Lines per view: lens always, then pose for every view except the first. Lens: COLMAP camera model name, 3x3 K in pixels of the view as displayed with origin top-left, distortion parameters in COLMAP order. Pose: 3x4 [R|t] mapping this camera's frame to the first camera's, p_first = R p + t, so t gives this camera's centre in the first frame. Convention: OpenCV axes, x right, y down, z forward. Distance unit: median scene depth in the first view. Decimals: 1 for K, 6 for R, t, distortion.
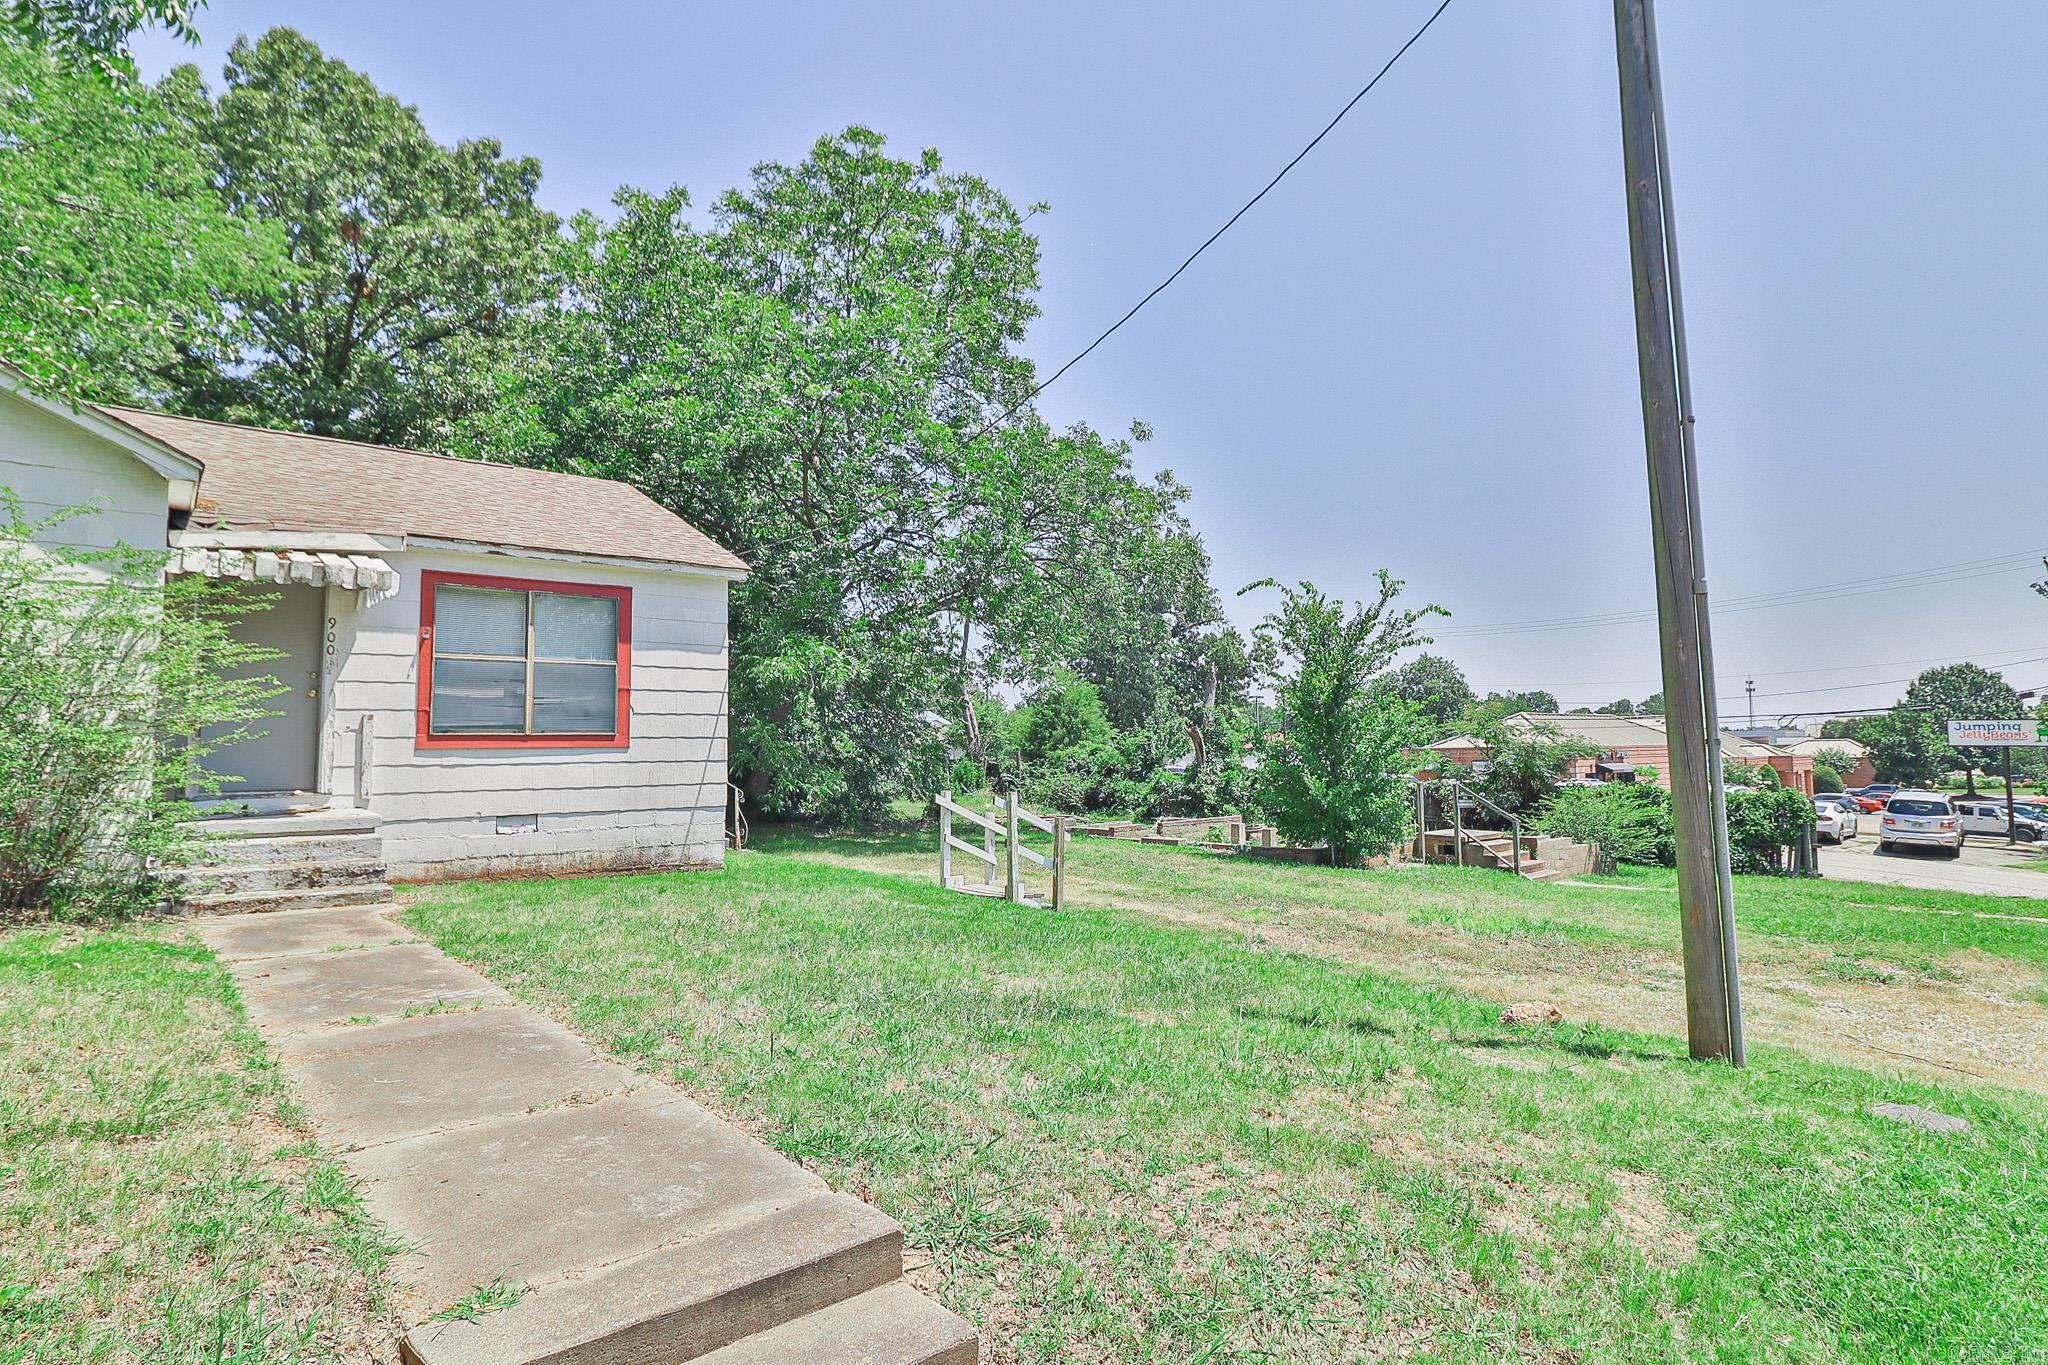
lens RADIAL K [[1010.5, 0, 1023.8], [0, 1010.5, 684.3], [0, 0, 1]] dist [-0.006104, -0.008598]
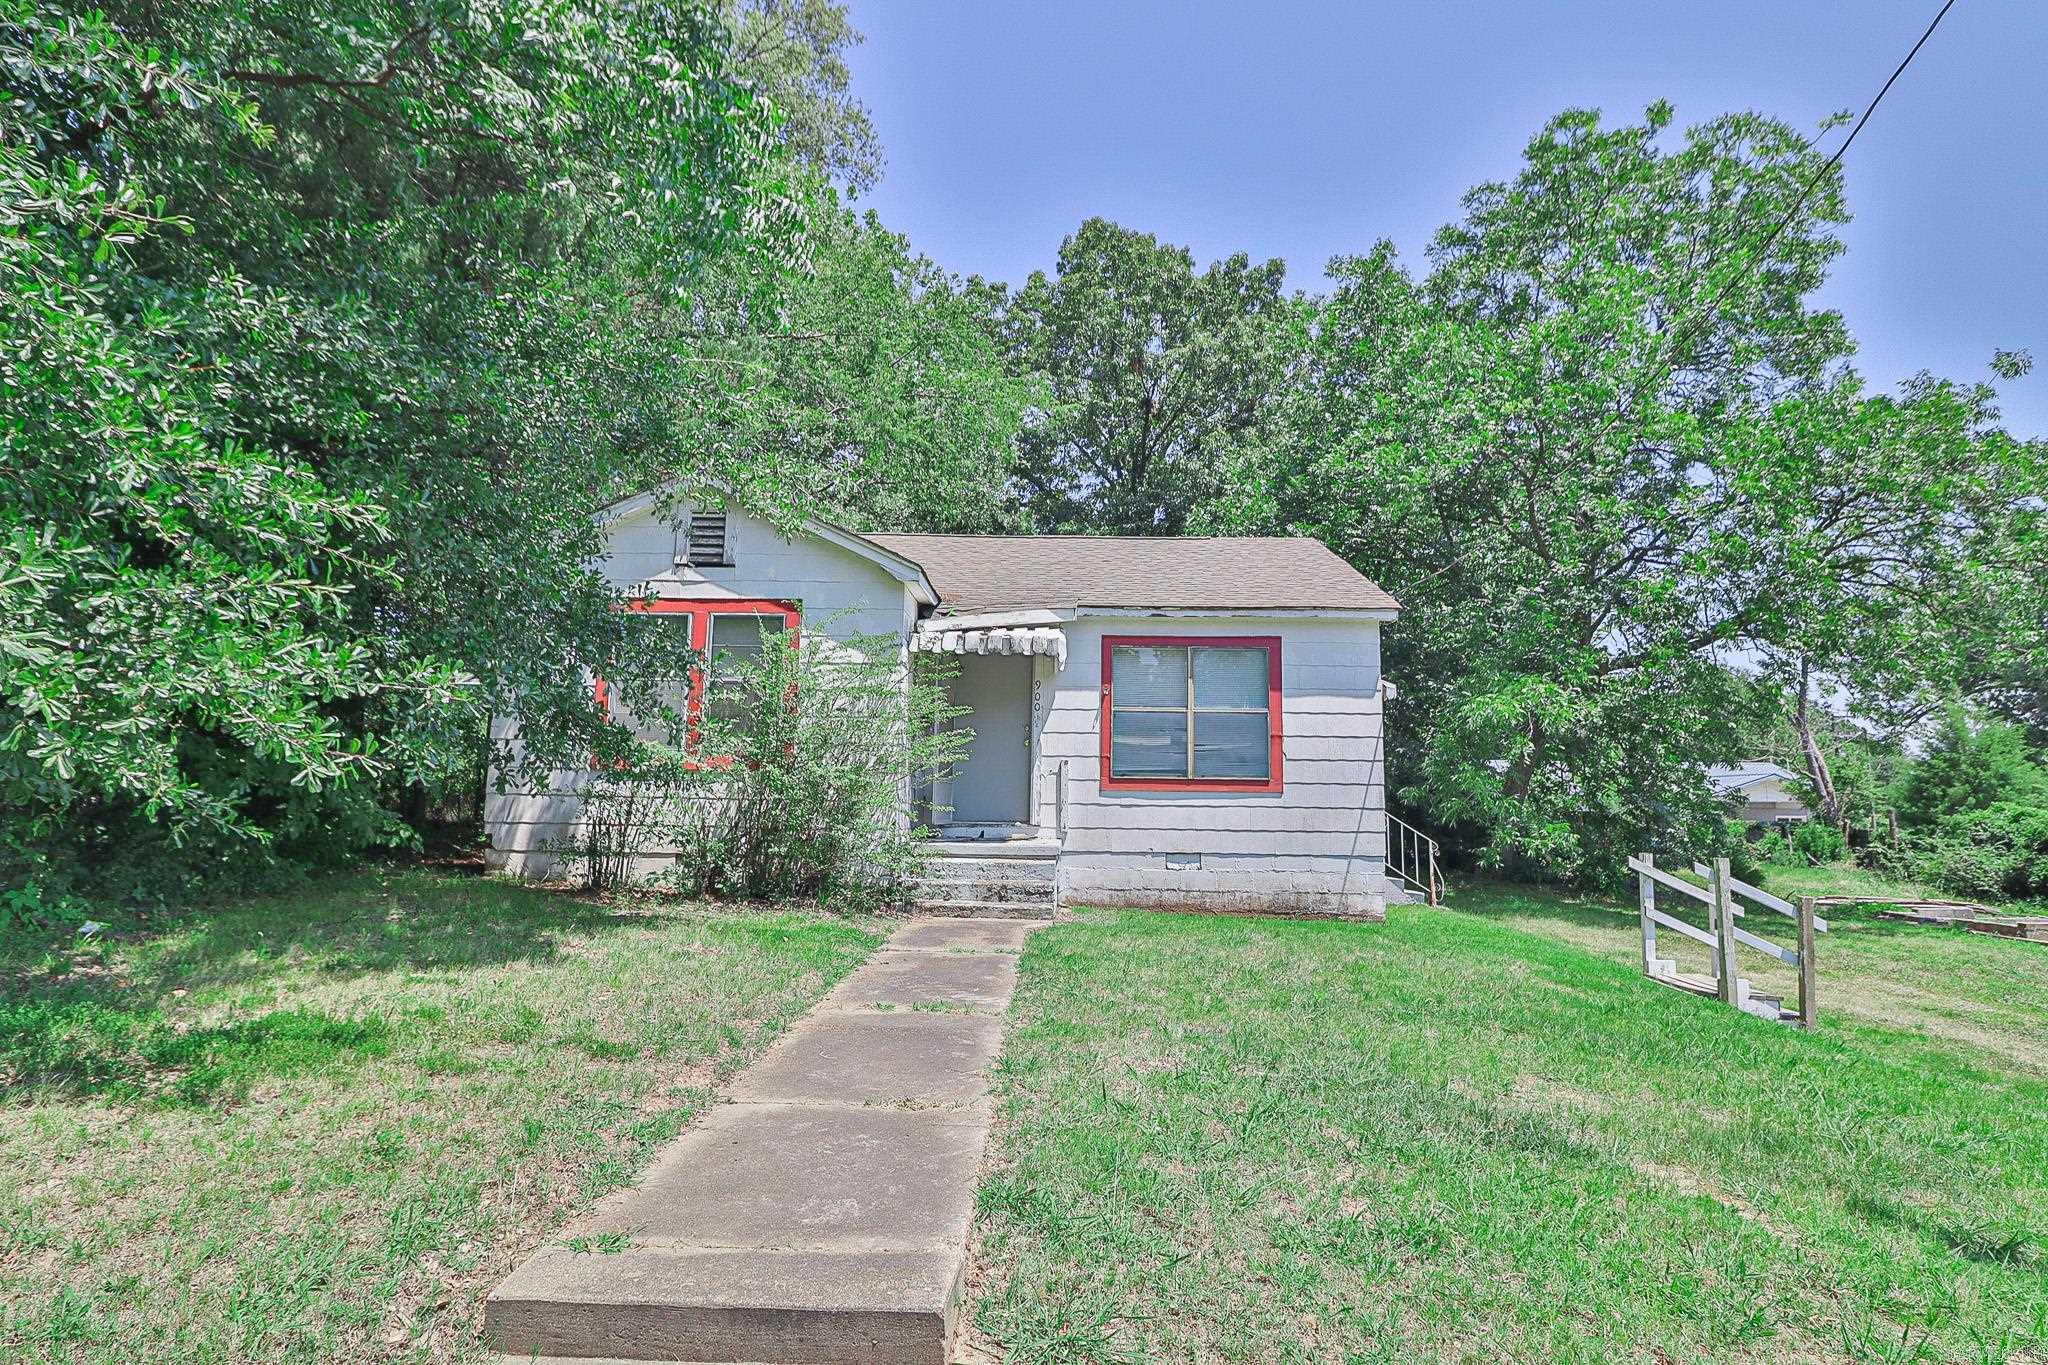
lens RADIAL K [[1010.5, 0, 1035.6], [0, 1010.5, 687.6], [0, 0, 1]] dist [-0.006104, -0.008598]
pose [[0.760452, -0.047962, -0.647621, 0.085019], [0.017369, 0.998414, -0.053547, 0.006590], [0.649162, 0.029472, 0.760079, 0.057882]]
